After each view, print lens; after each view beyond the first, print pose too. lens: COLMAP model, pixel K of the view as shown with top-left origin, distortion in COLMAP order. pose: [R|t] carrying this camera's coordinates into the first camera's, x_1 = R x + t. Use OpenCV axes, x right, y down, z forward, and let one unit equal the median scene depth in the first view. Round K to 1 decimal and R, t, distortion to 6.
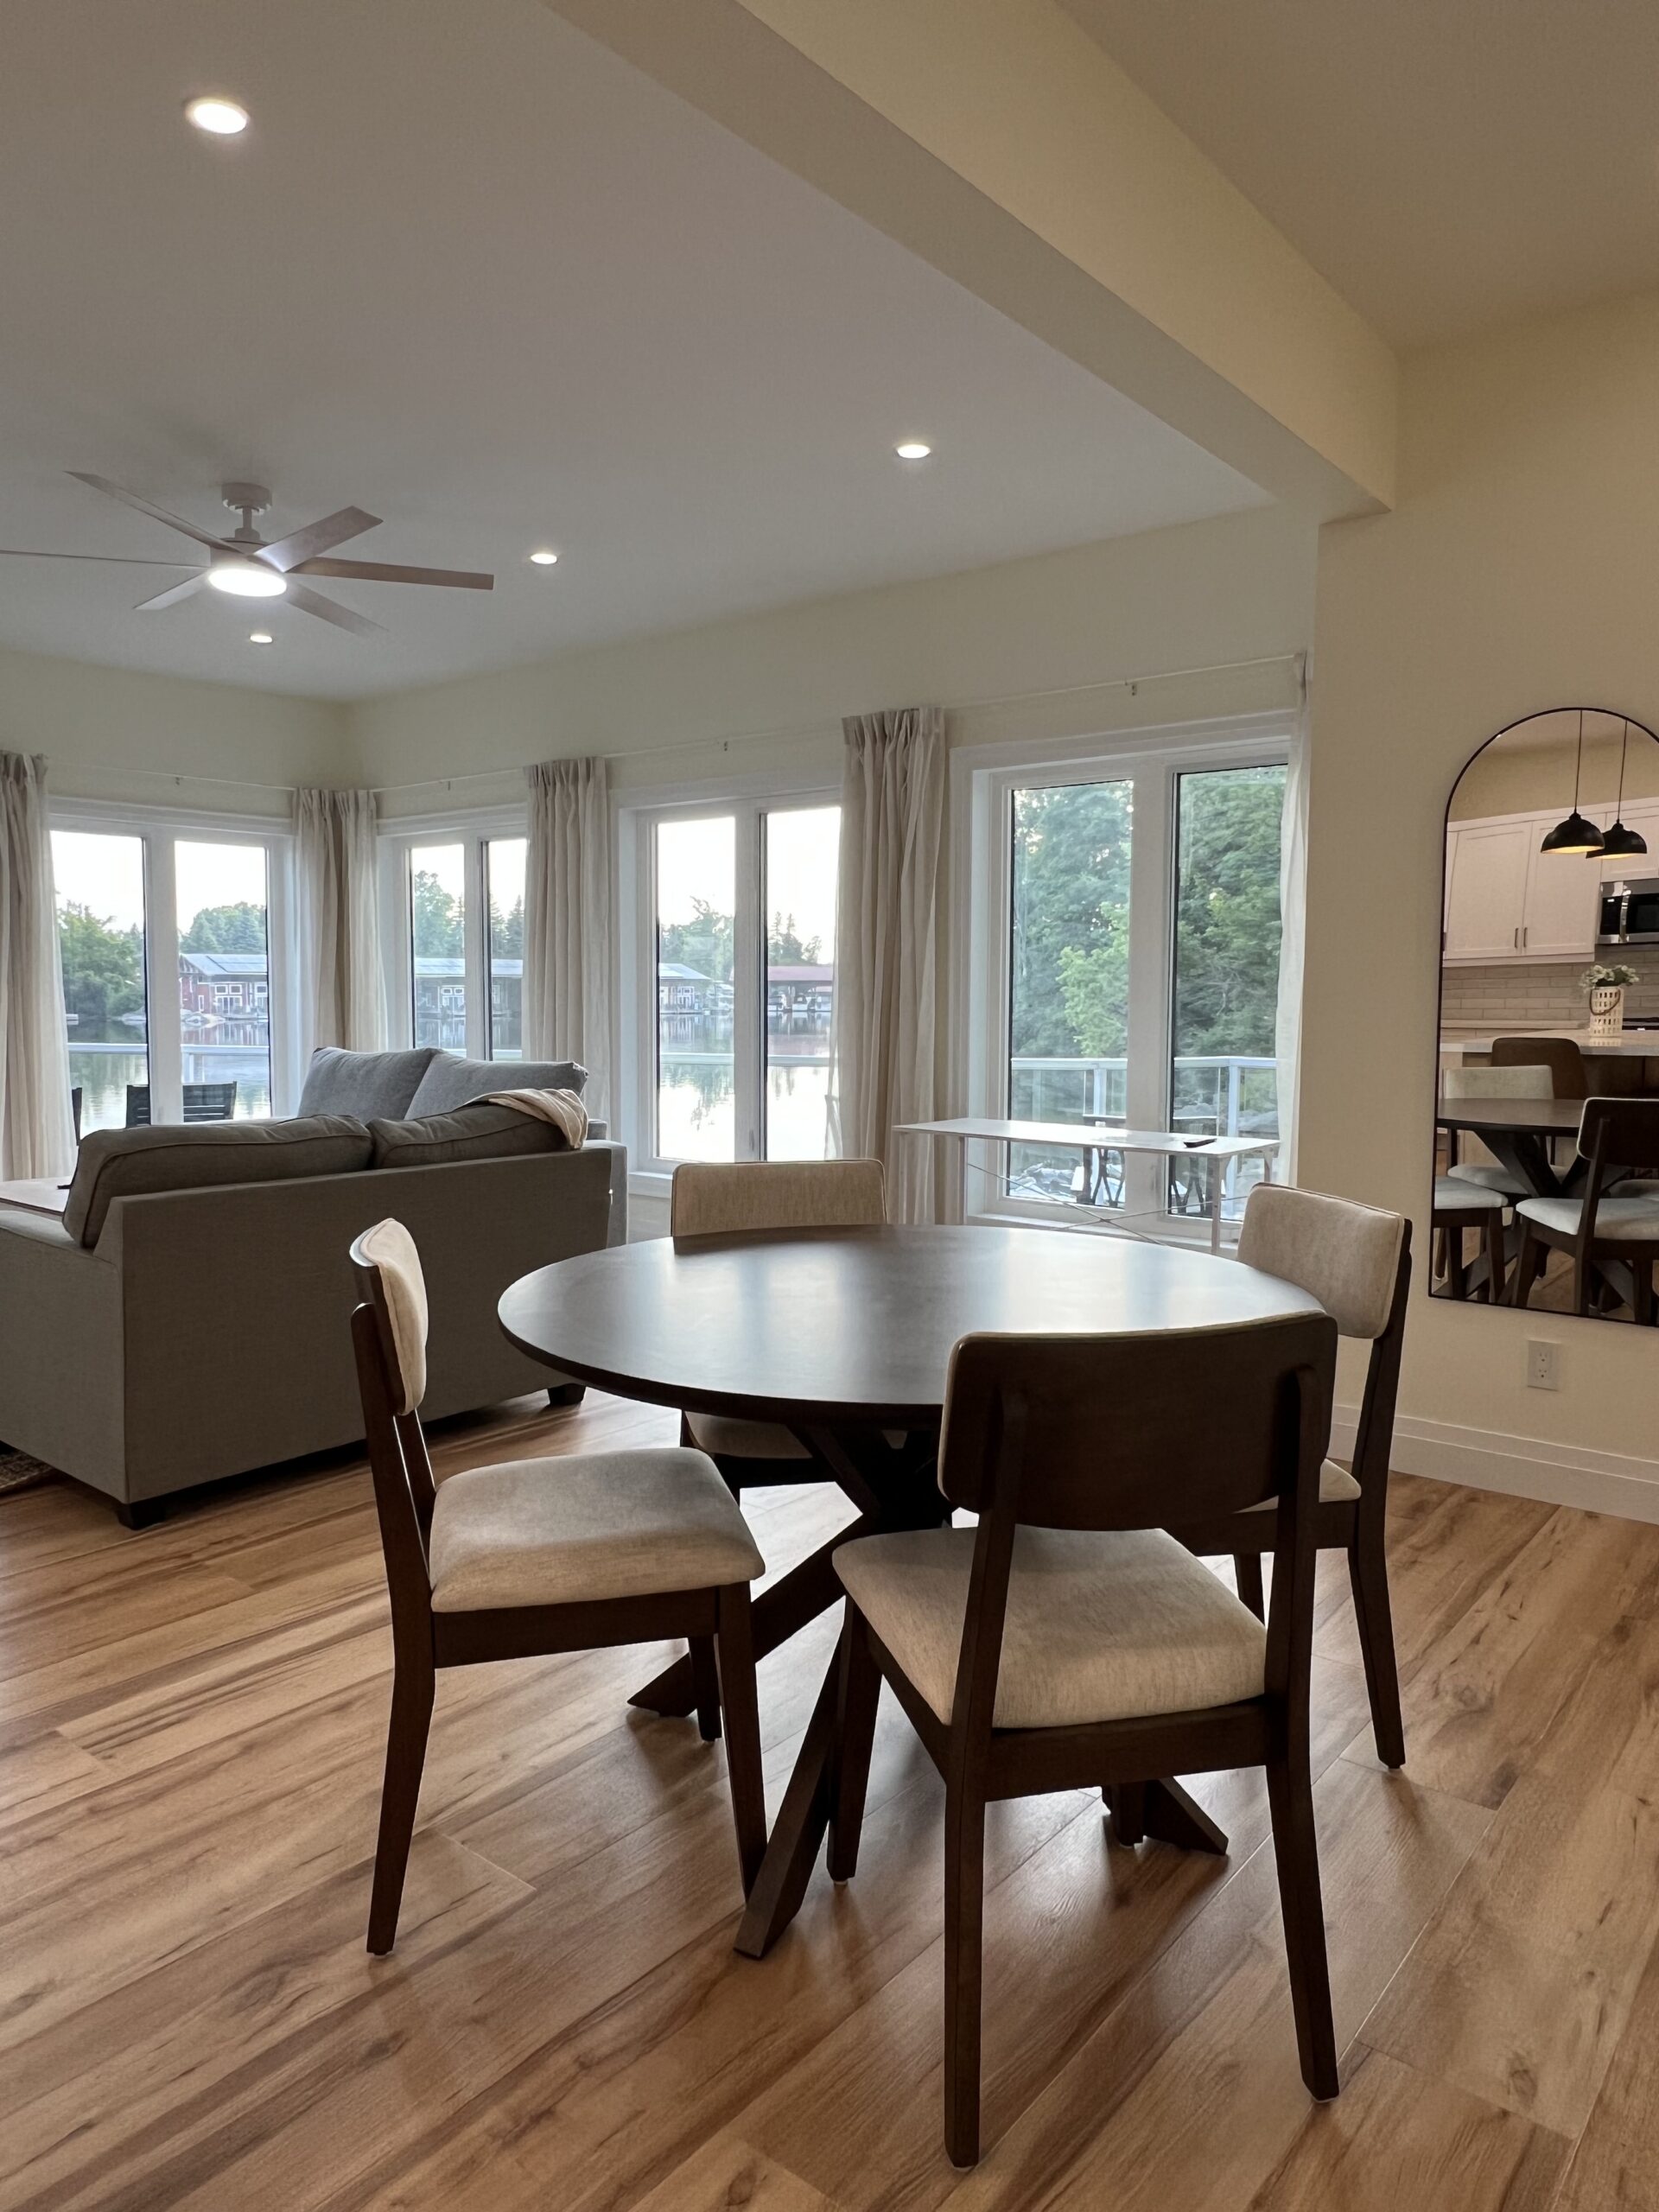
lens RADIAL K [[1427.3, 0, 829.5], [0, 1427.3, 1106.0], [0, 0, 1]] dist [-0.001504, -0.000394]
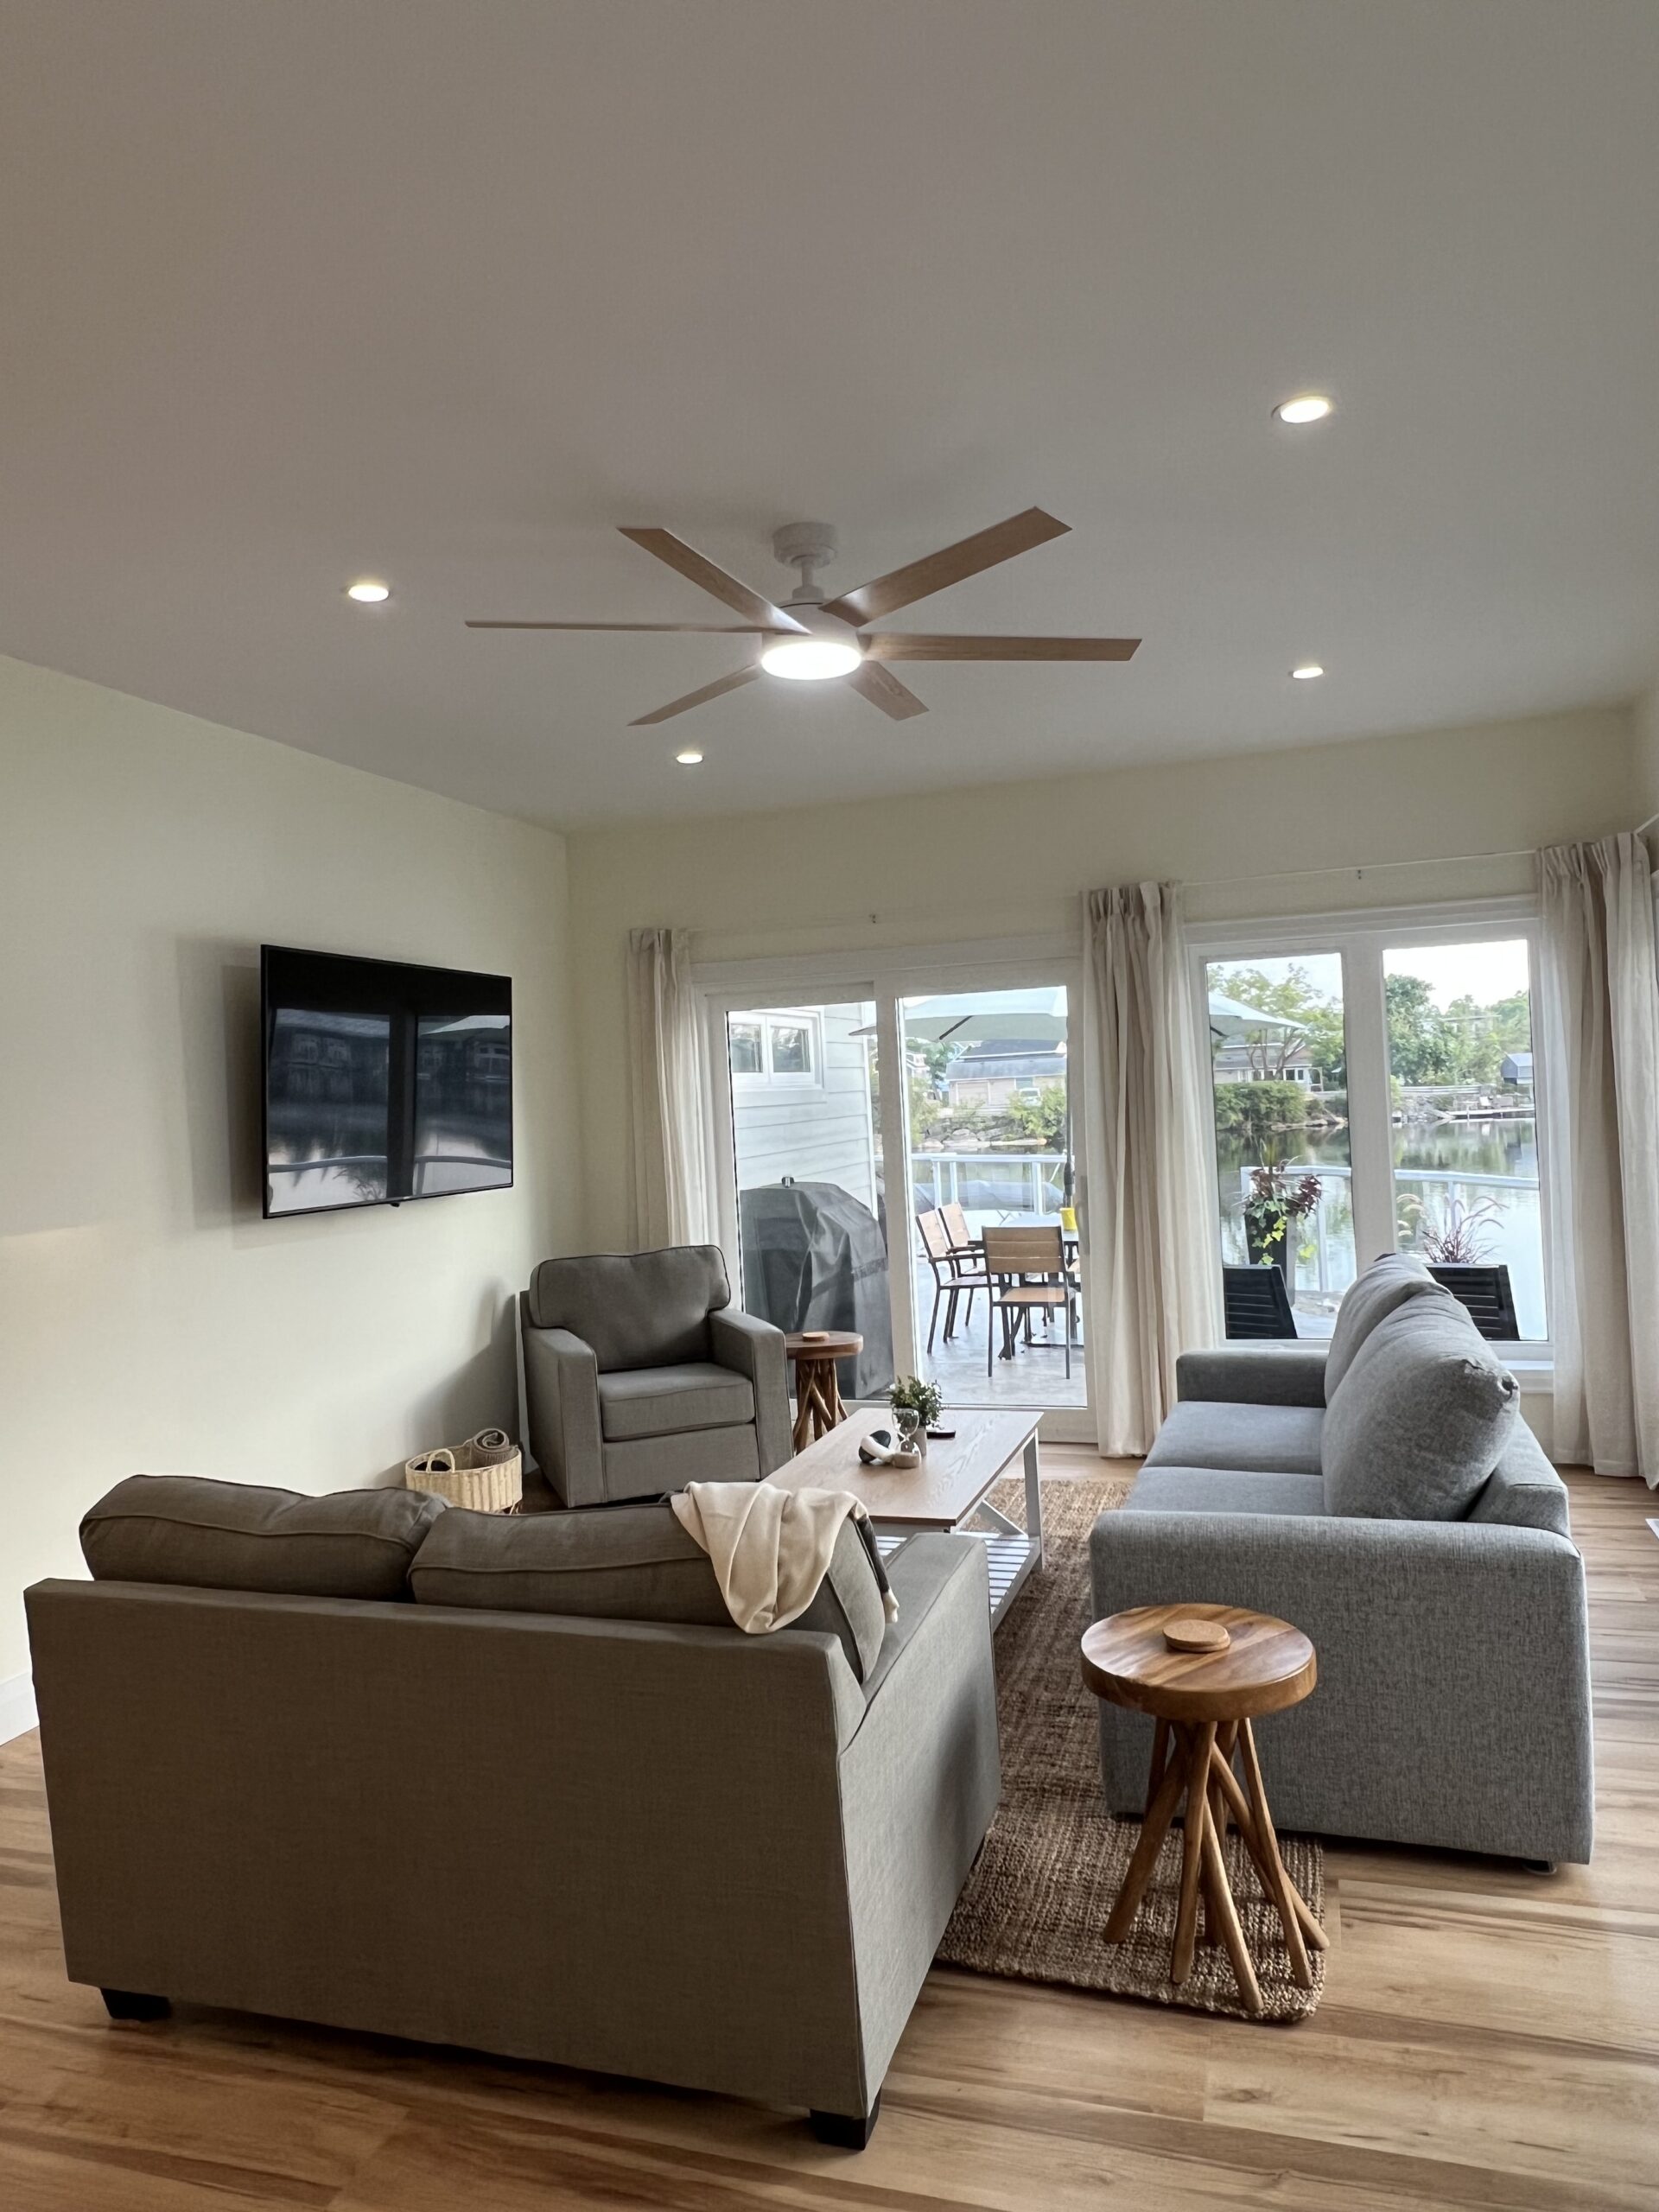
lens RADIAL K [[1427.3, 0, 829.5], [0, 1427.3, 1106.0], [0, 0, 1]] dist [-0.001504, -0.000394]
pose [[0.365994, -0.013725, -0.930516, 0.185649], [-0.016784, 0.999631, -0.021346, -0.088526], [0.930466, 0.023431, 0.365629, 0.495583]]
